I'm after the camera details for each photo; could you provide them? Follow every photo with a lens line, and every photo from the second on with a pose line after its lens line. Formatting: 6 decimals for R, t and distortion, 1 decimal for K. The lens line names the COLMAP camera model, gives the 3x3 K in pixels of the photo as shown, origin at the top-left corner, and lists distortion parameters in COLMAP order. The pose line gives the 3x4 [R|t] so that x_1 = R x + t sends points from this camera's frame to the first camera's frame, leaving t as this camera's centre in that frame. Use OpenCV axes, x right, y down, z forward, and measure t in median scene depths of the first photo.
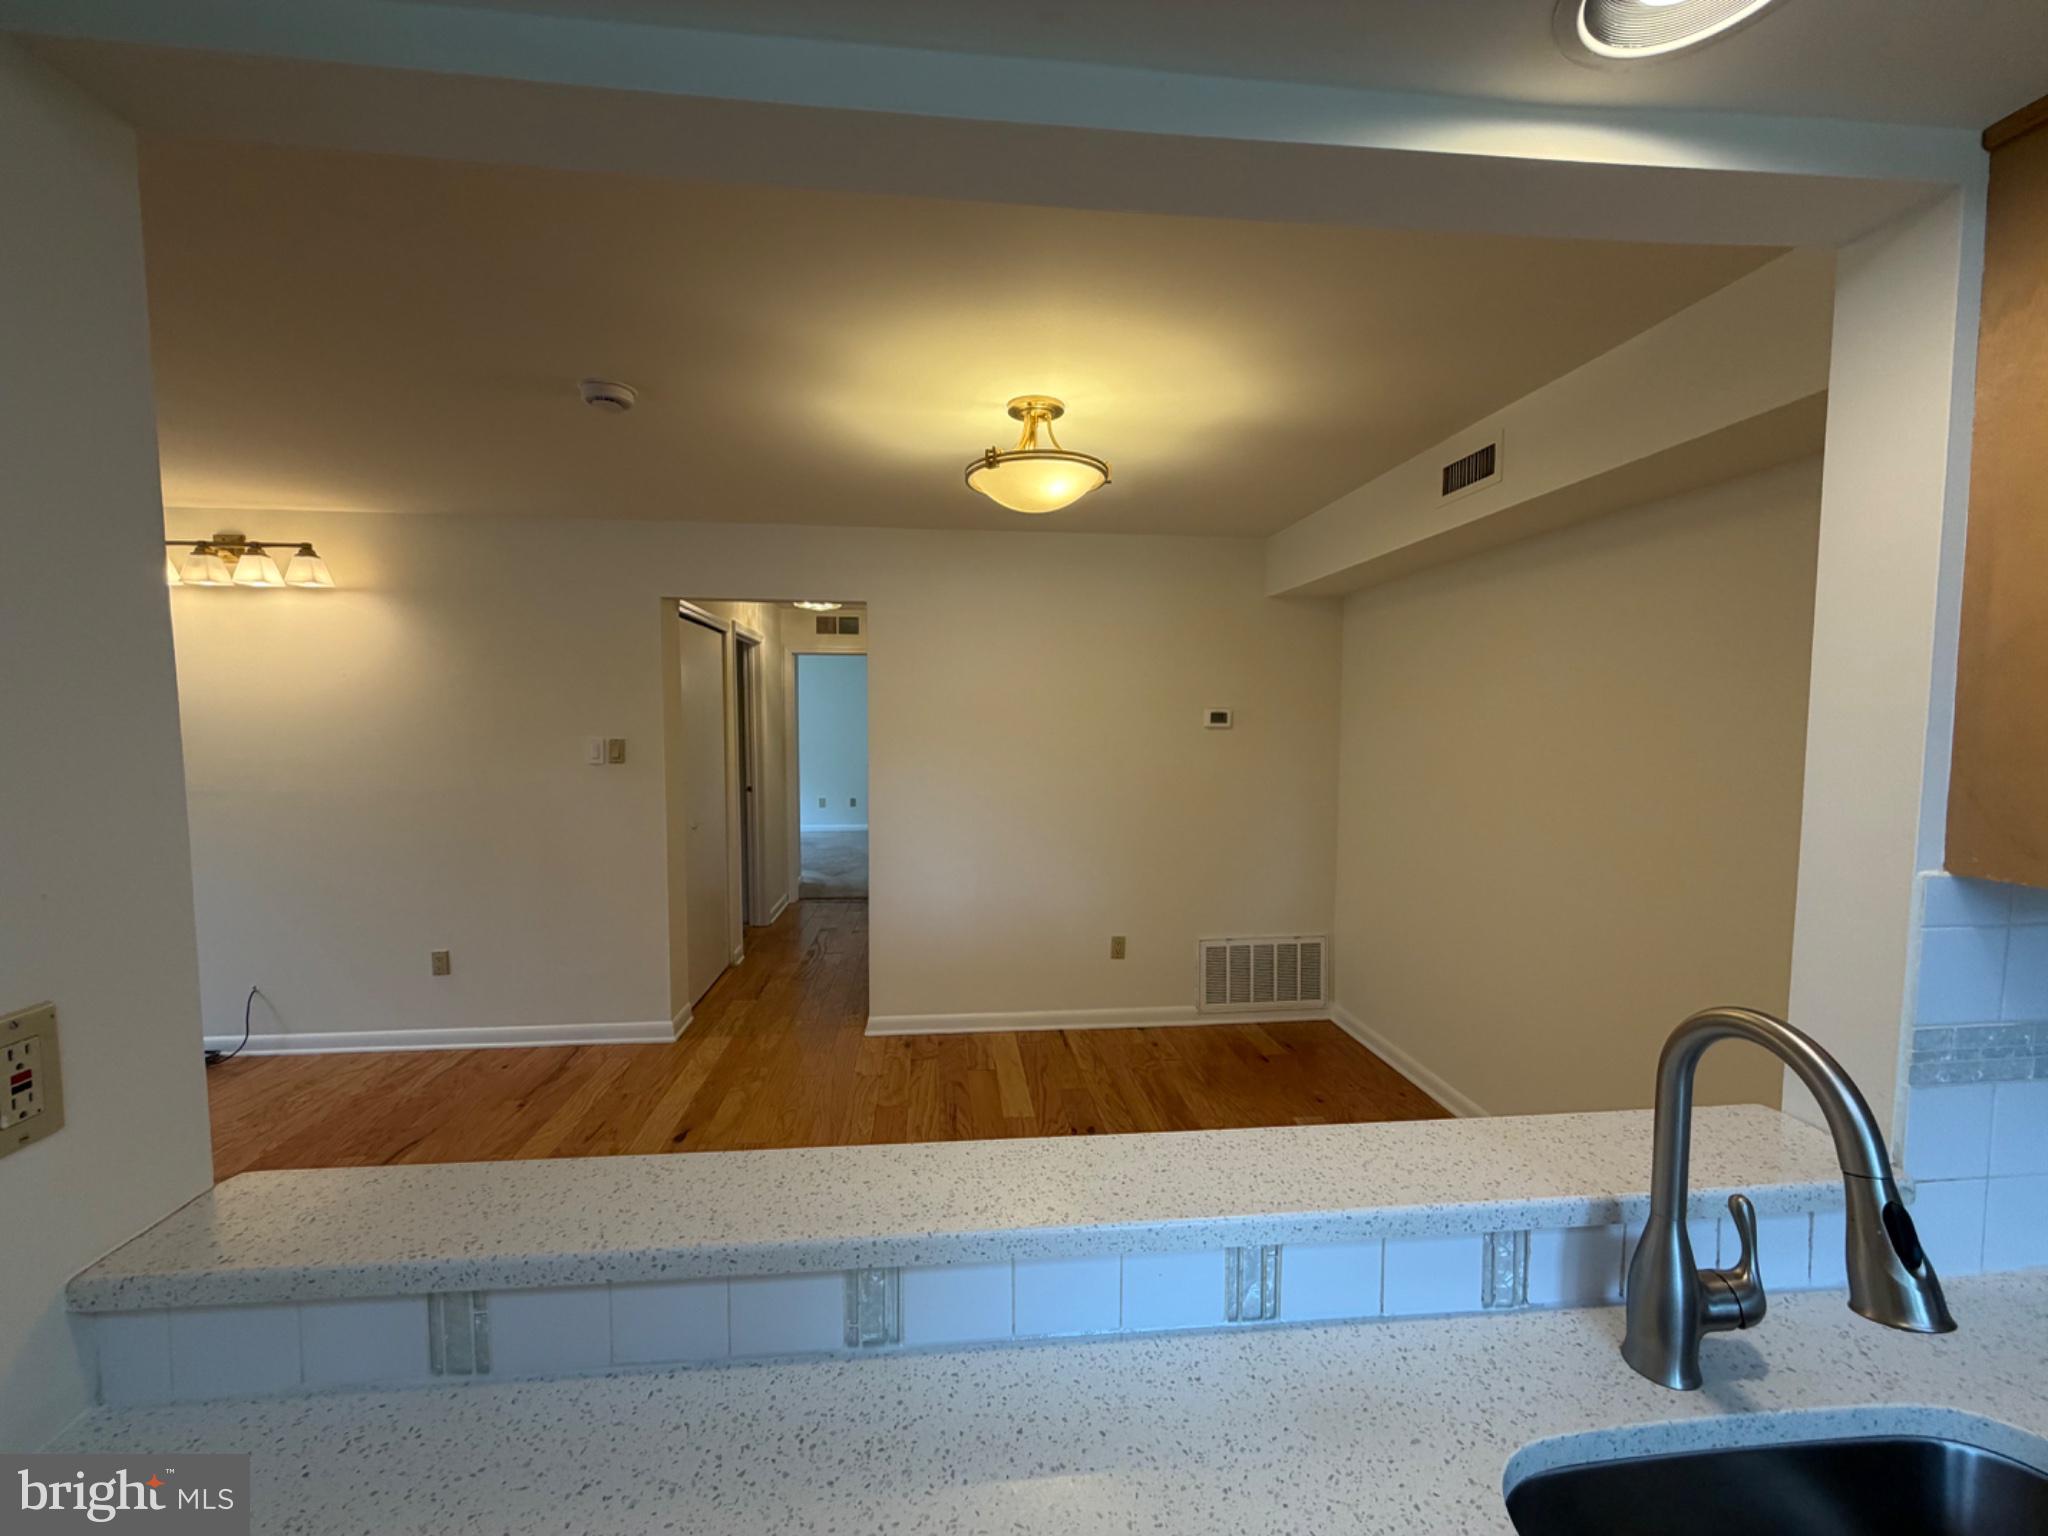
lens RADIAL K [[816.2, 0, 1013.5], [0, 816.2, 762.2], [0, 0, 1]] dist [-0.000315, 0.000047]
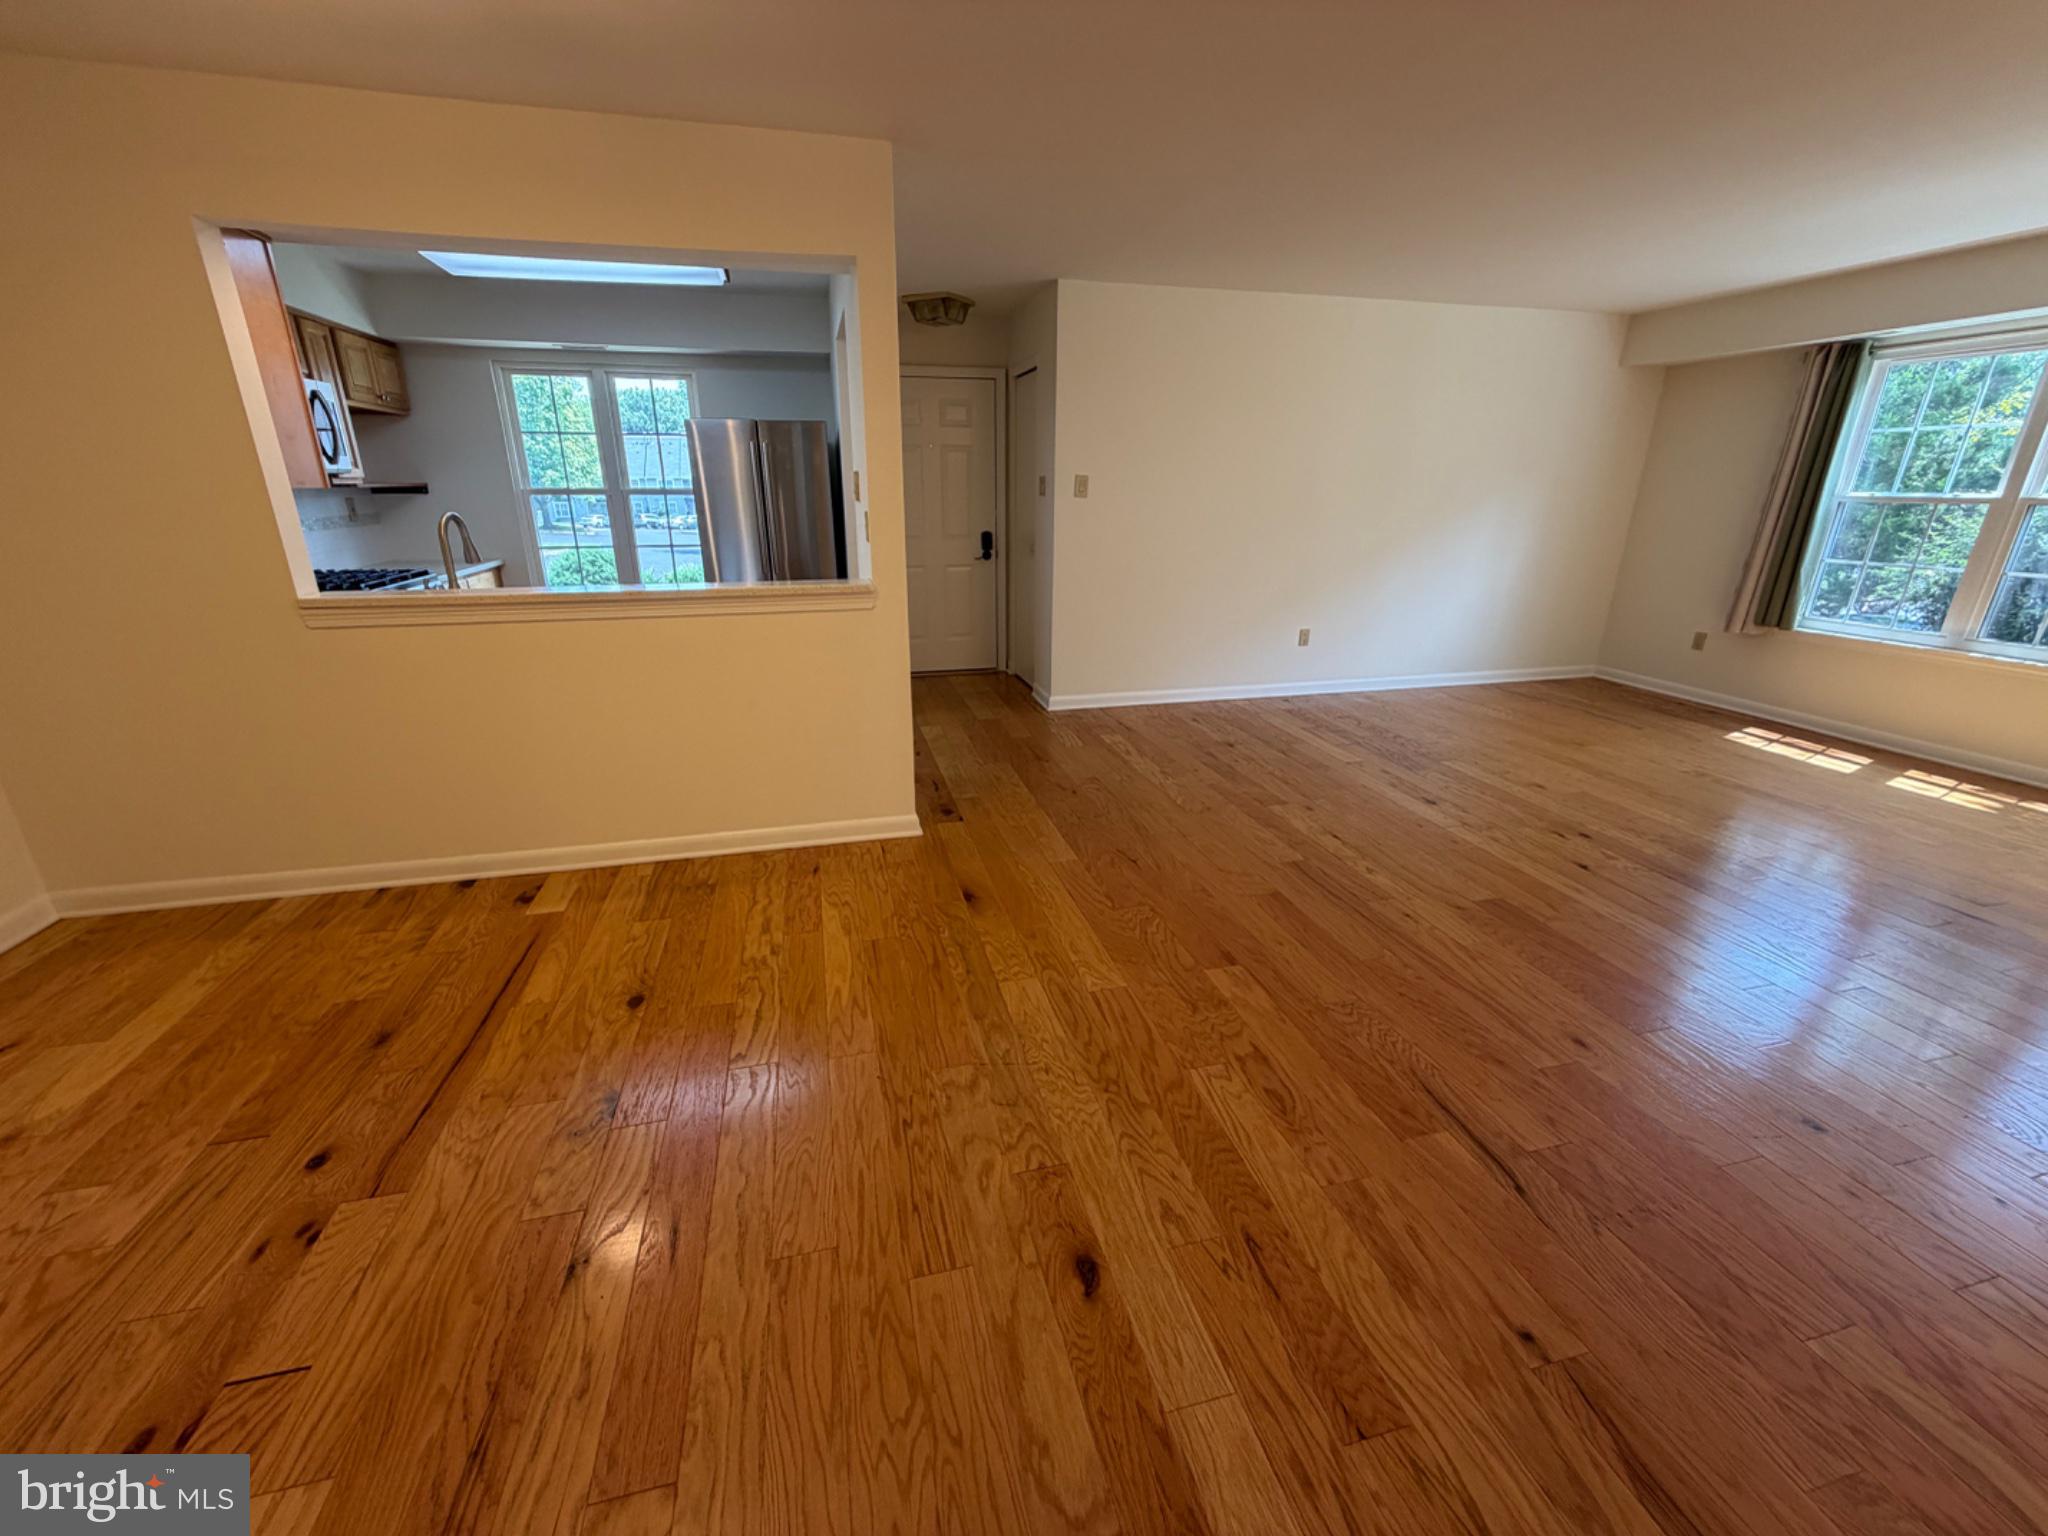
lens RADIAL K [[816.2, 0, 1015.6], [0, 816.2, 766.3], [0, 0, 1]] dist [-0.000315, 0.000047]
pose [[-0.989072, 0.042043, -0.141309, -0.264274], [-0.015447, 0.923650, 0.382927, -0.026217], [0.146620, 0.380925, -0.912907, 1.167496]]
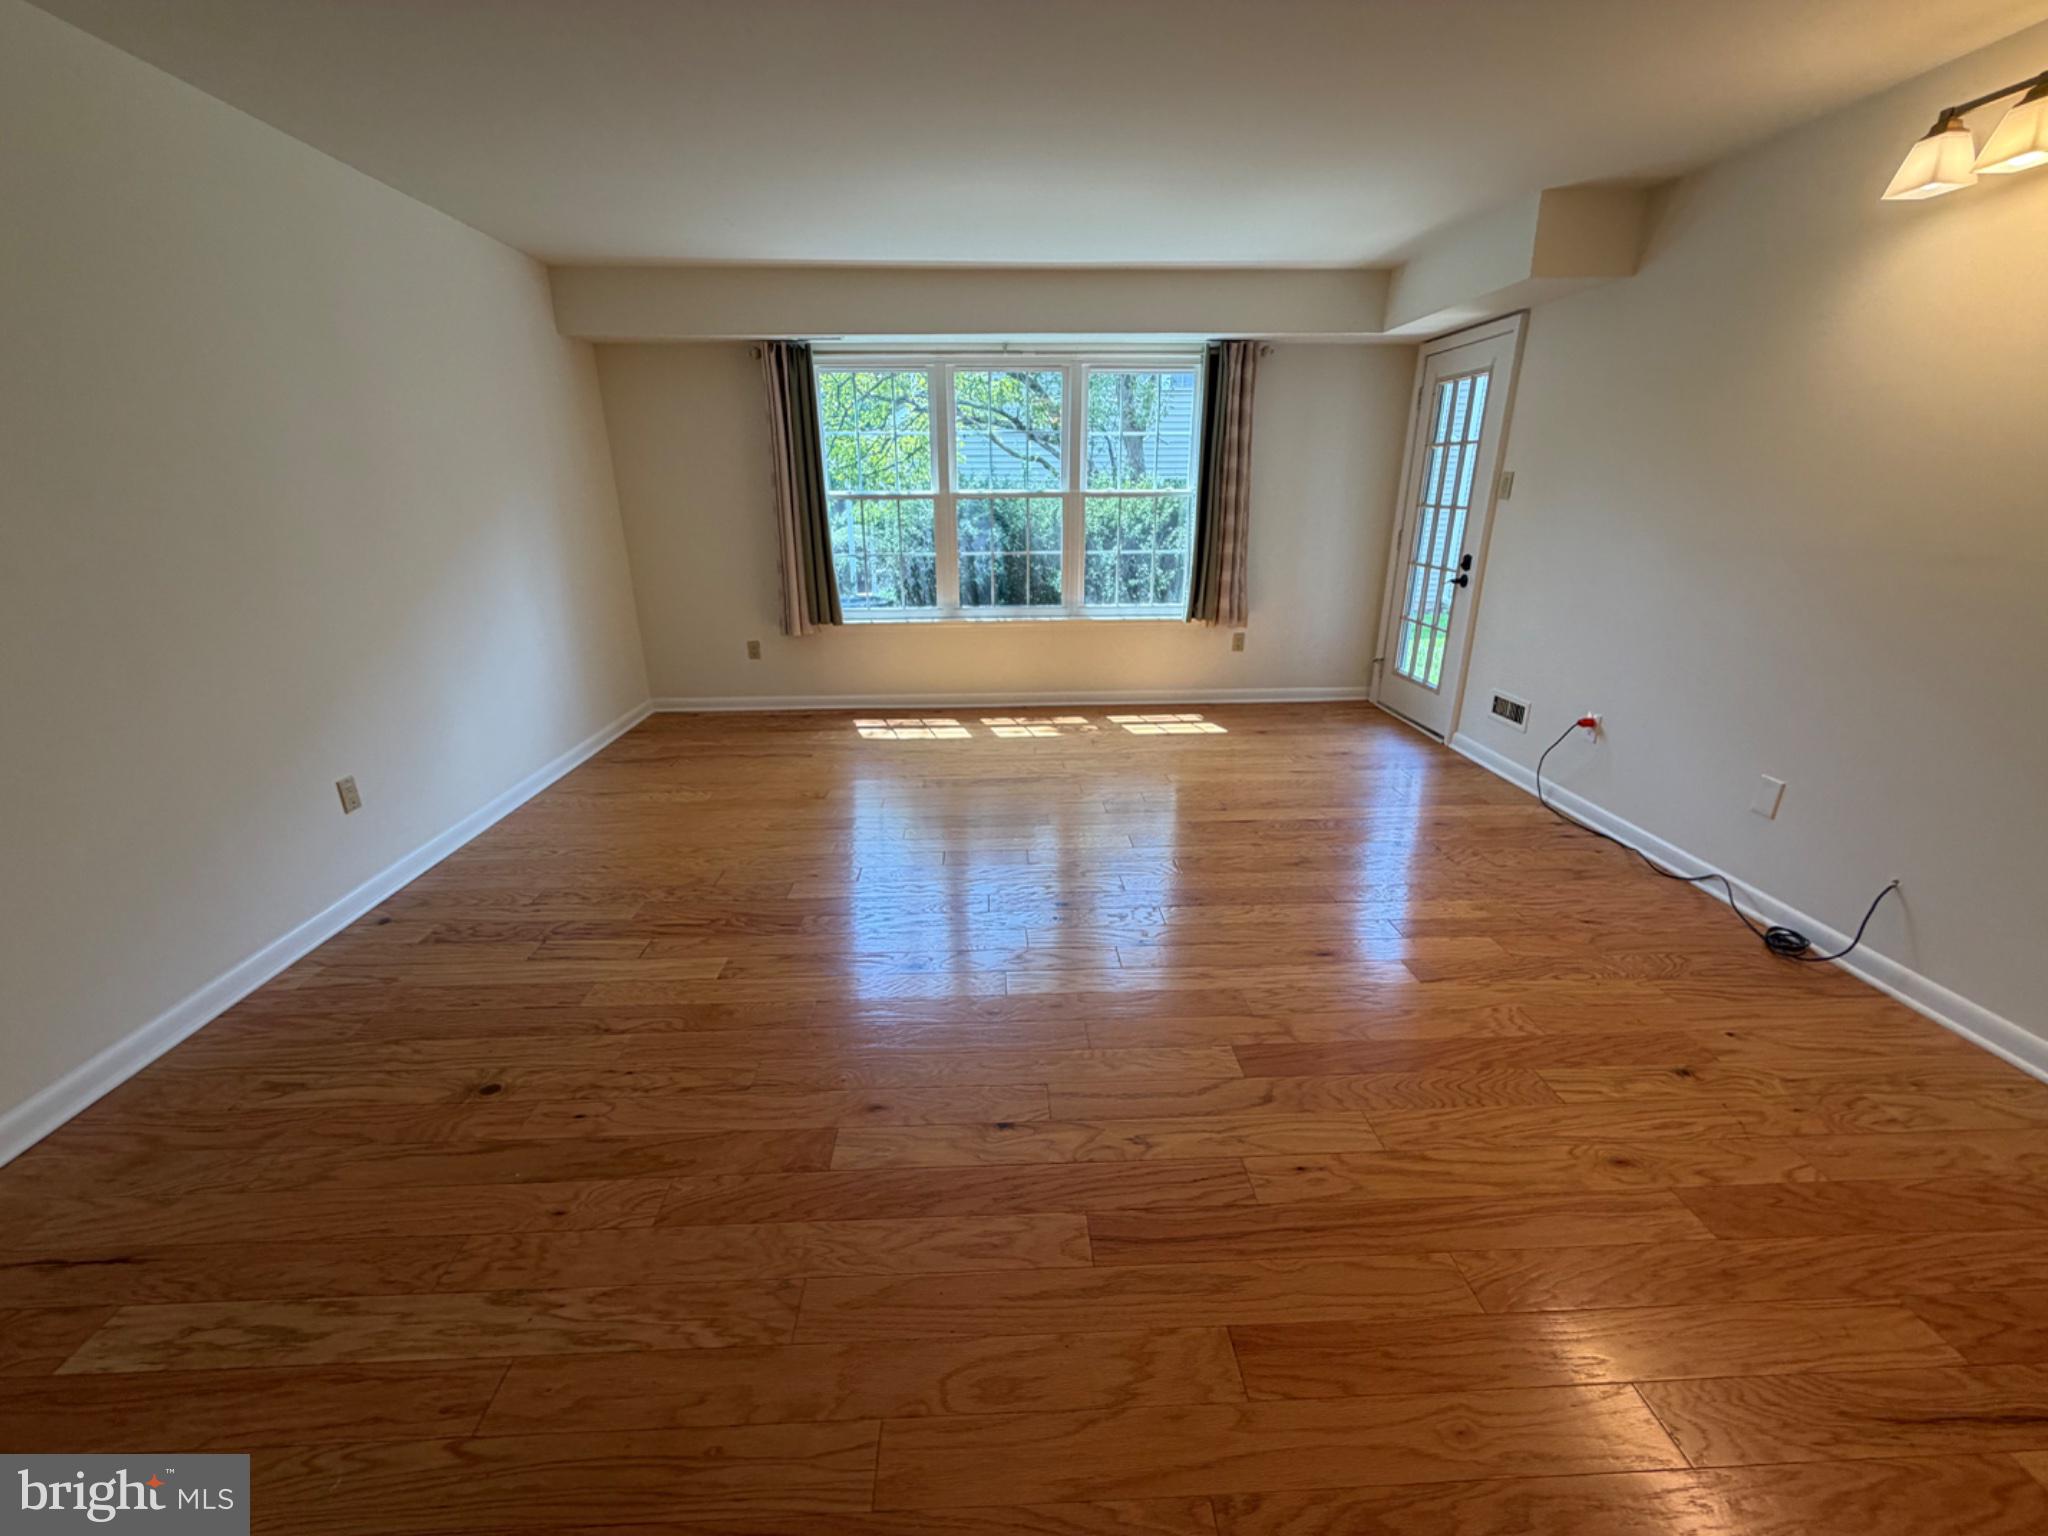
lens RADIAL K [[816.2, 0, 1017.8], [0, 816.2, 767.5], [0, 0, 1]] dist [-0.000315, 0.000047]
pose [[-0.054522, 0.325093, -0.944109, -0.350086], [-0.053210, 0.943226, 0.327861, 0.022234], [0.997094, 0.068111, -0.034129, 0.362979]]
